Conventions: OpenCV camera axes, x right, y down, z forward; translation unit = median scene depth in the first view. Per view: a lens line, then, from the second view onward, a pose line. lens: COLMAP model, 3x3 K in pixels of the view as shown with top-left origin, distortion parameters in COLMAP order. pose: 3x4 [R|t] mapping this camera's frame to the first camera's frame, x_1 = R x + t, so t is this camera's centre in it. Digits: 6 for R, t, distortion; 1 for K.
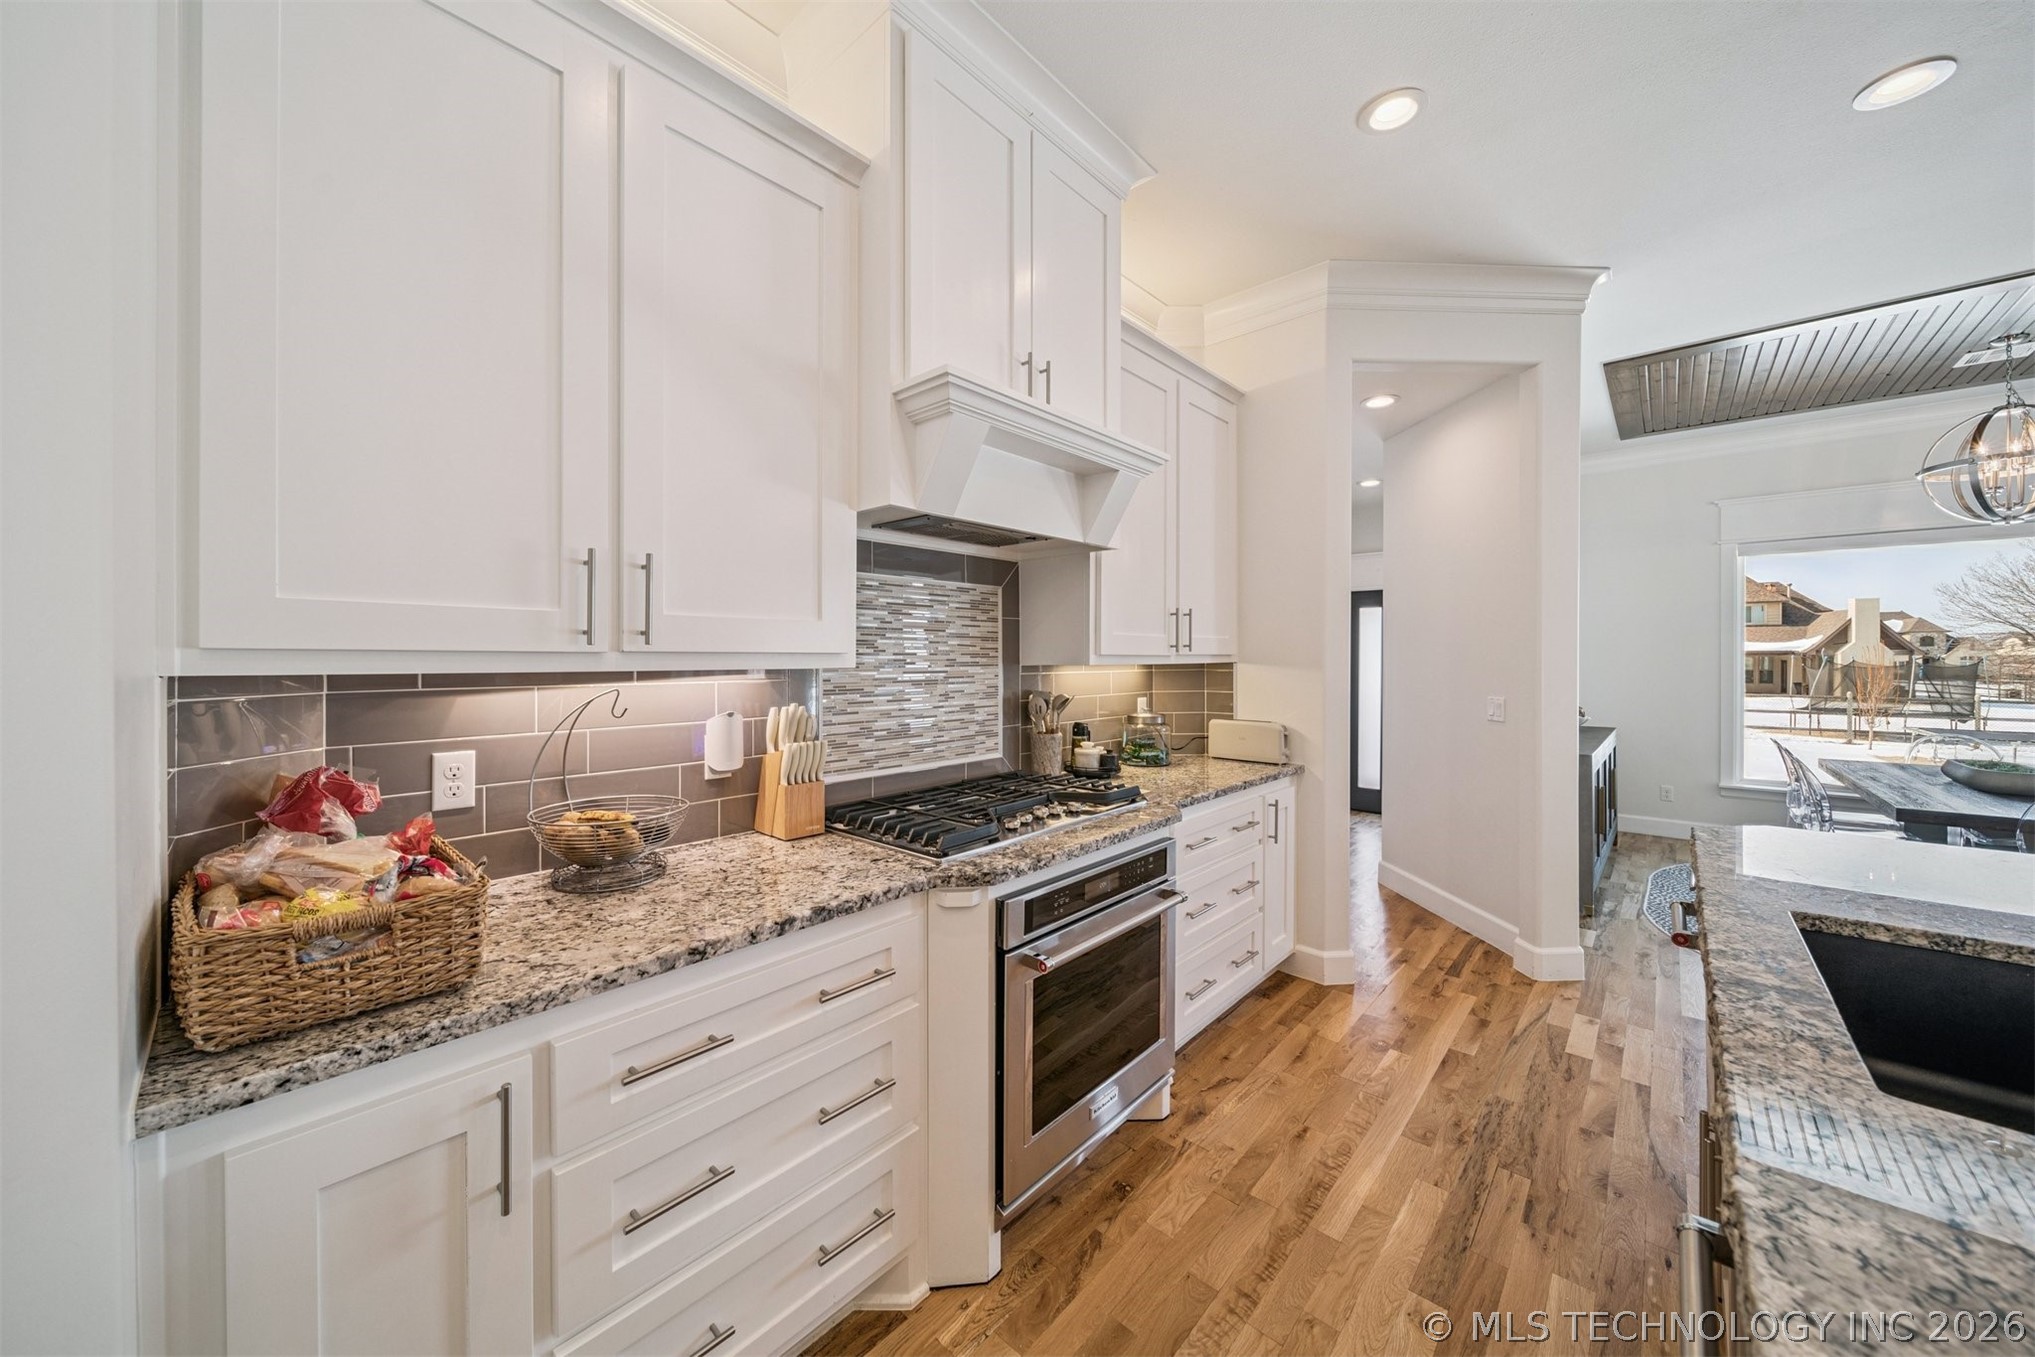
lens RADIAL K [[718.6, 0, 1002.7], [0, 718.6, 669.7], [0, 0, 1]] dist [-0.000159, -0.000323]
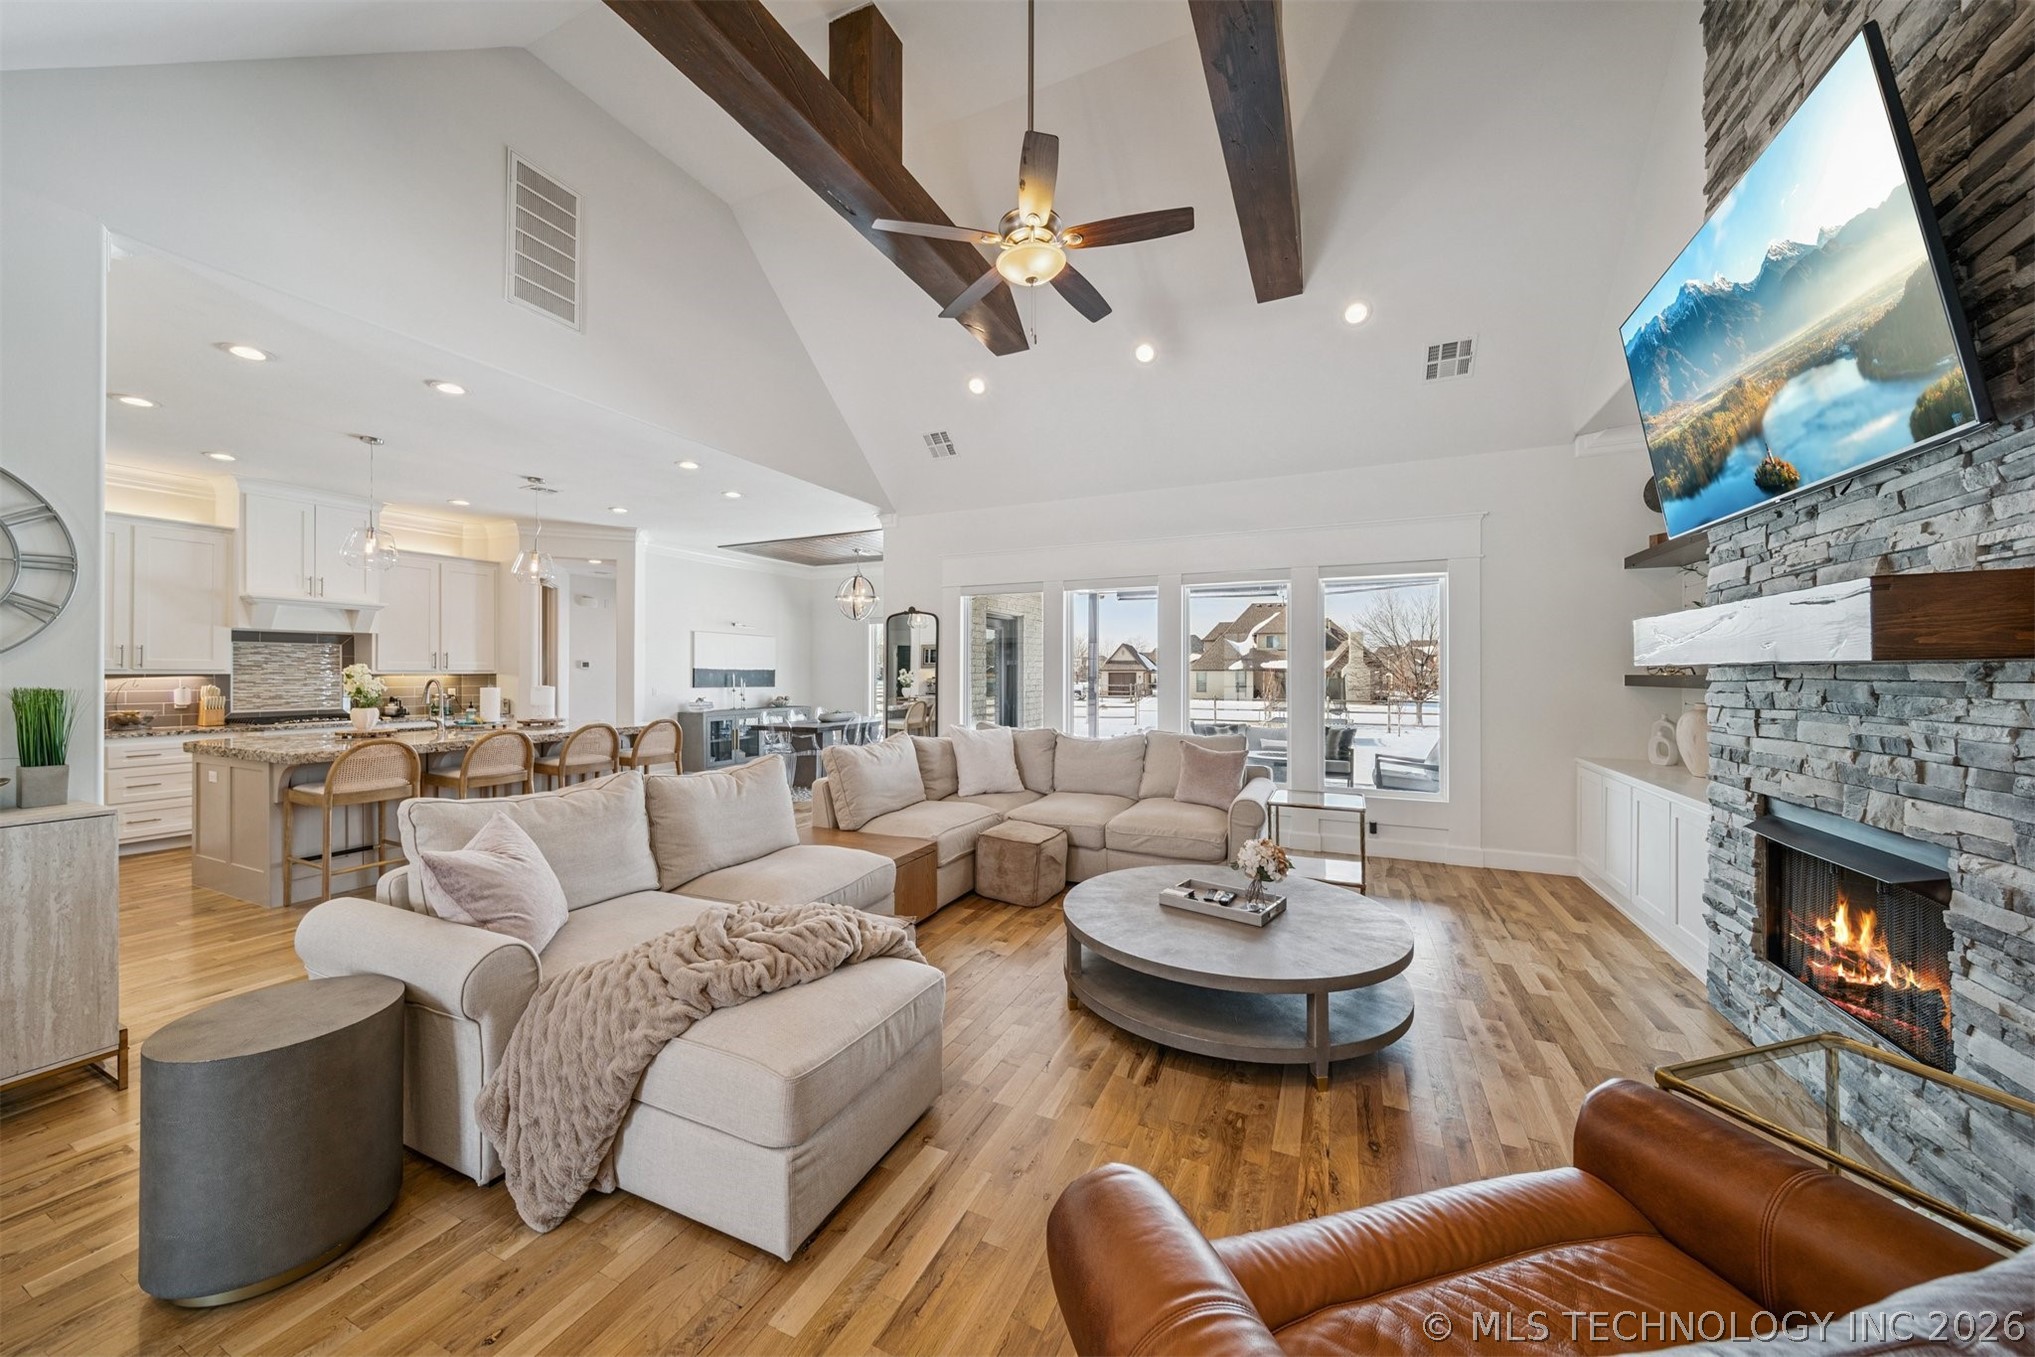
lens RADIAL K [[718.6, 0, 1002.7], [0, 718.6, 669.7], [0, 0, 1]] dist [-0.000159, -0.000323]
pose [[0.953088, 0.001340, 0.302692, 2.170027], [0.005172, 0.999772, -0.020710, 0.064640], [-0.302651, 0.021304, 0.952863, -3.230909]]
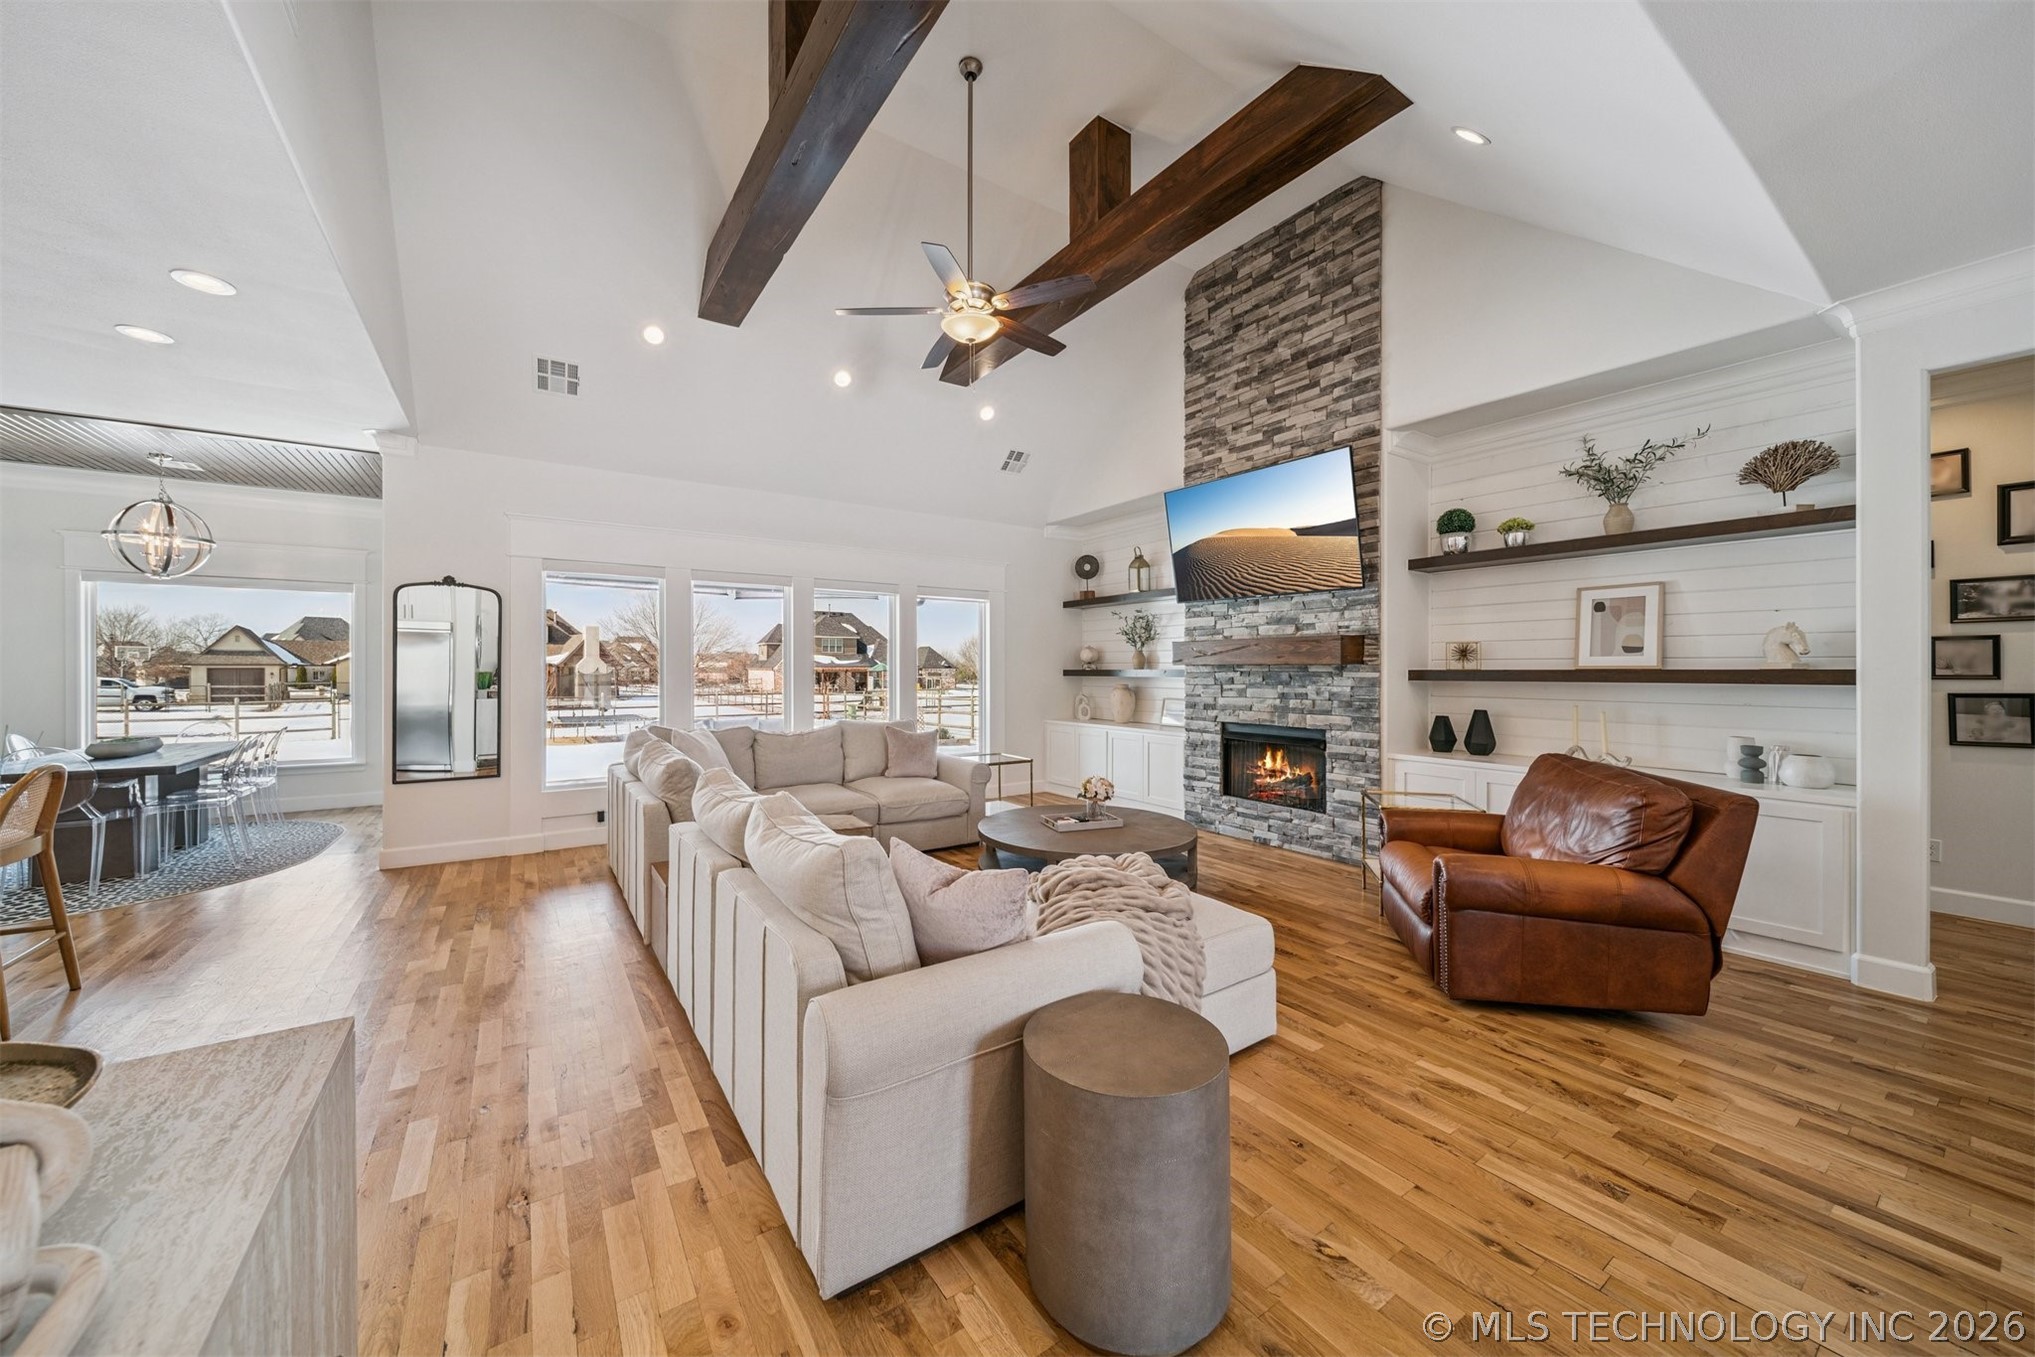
lens RADIAL K [[718.6, 0, 1002.7], [0, 718.6, 669.7], [0, 0, 1]] dist [-0.000159, -0.000323]
pose [[0.228531, -0.001897, 0.973535, 0.642369], [0.016884, 0.999855, -0.002015, 0.043731], [-0.973390, 0.016897, 0.228530, -2.077616]]
